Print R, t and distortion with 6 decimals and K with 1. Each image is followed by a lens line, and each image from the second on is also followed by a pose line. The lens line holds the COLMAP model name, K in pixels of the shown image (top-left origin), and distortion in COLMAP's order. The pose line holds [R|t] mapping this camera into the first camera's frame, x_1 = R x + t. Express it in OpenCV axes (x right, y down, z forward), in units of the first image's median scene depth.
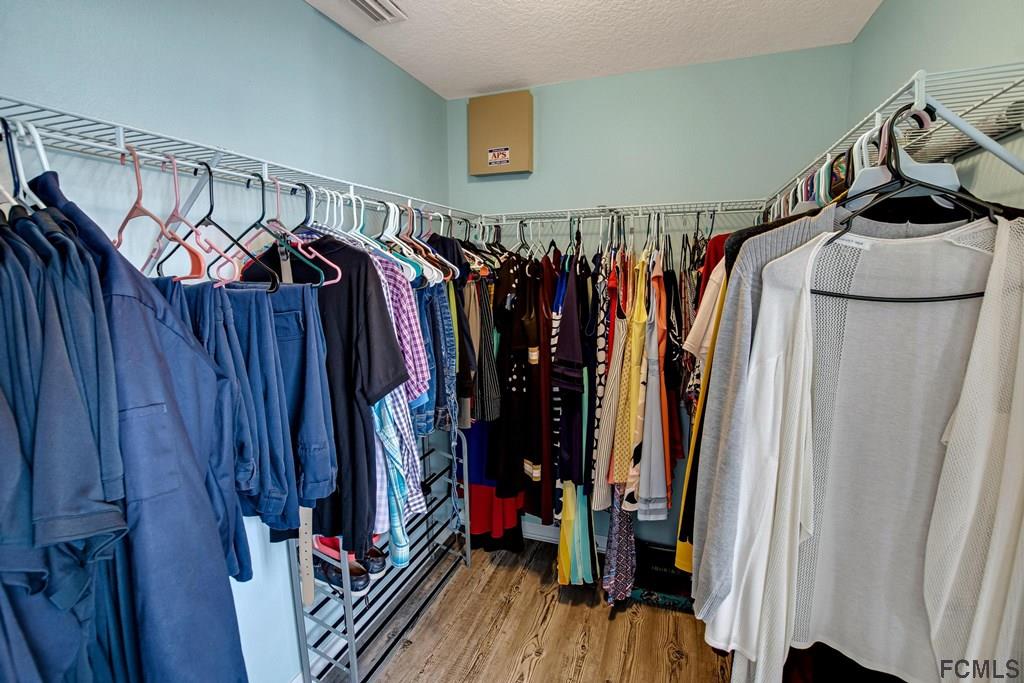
lens RADIAL K [[470.7, 0, 516.2], [0, 470.7, 346.1], [0, 0, 1]] dist [-0.028157, 0.002962]
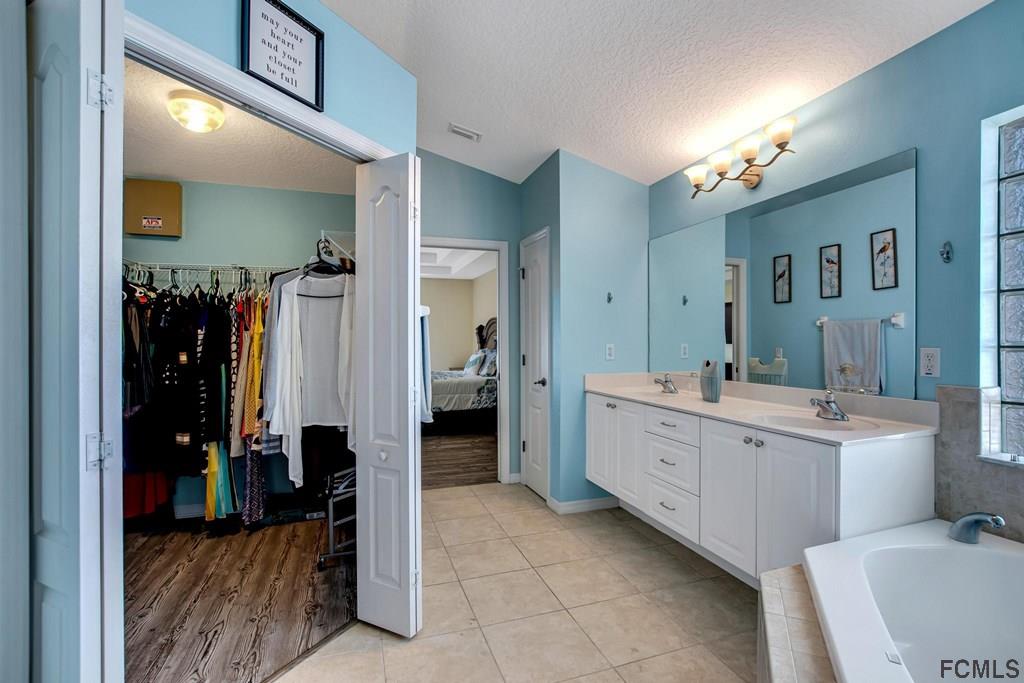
lens RADIAL K [[470.7, 0, 513.8], [0, 470.7, 341.0], [0, 0, 1]] dist [-0.028157, 0.002962]
pose [[0.787029, 0.003547, 0.616906, -0.046049], [0.094909, 0.987383, -0.126758, 0.254798], [-0.609572, 0.158312, 0.776762, -0.788038]]
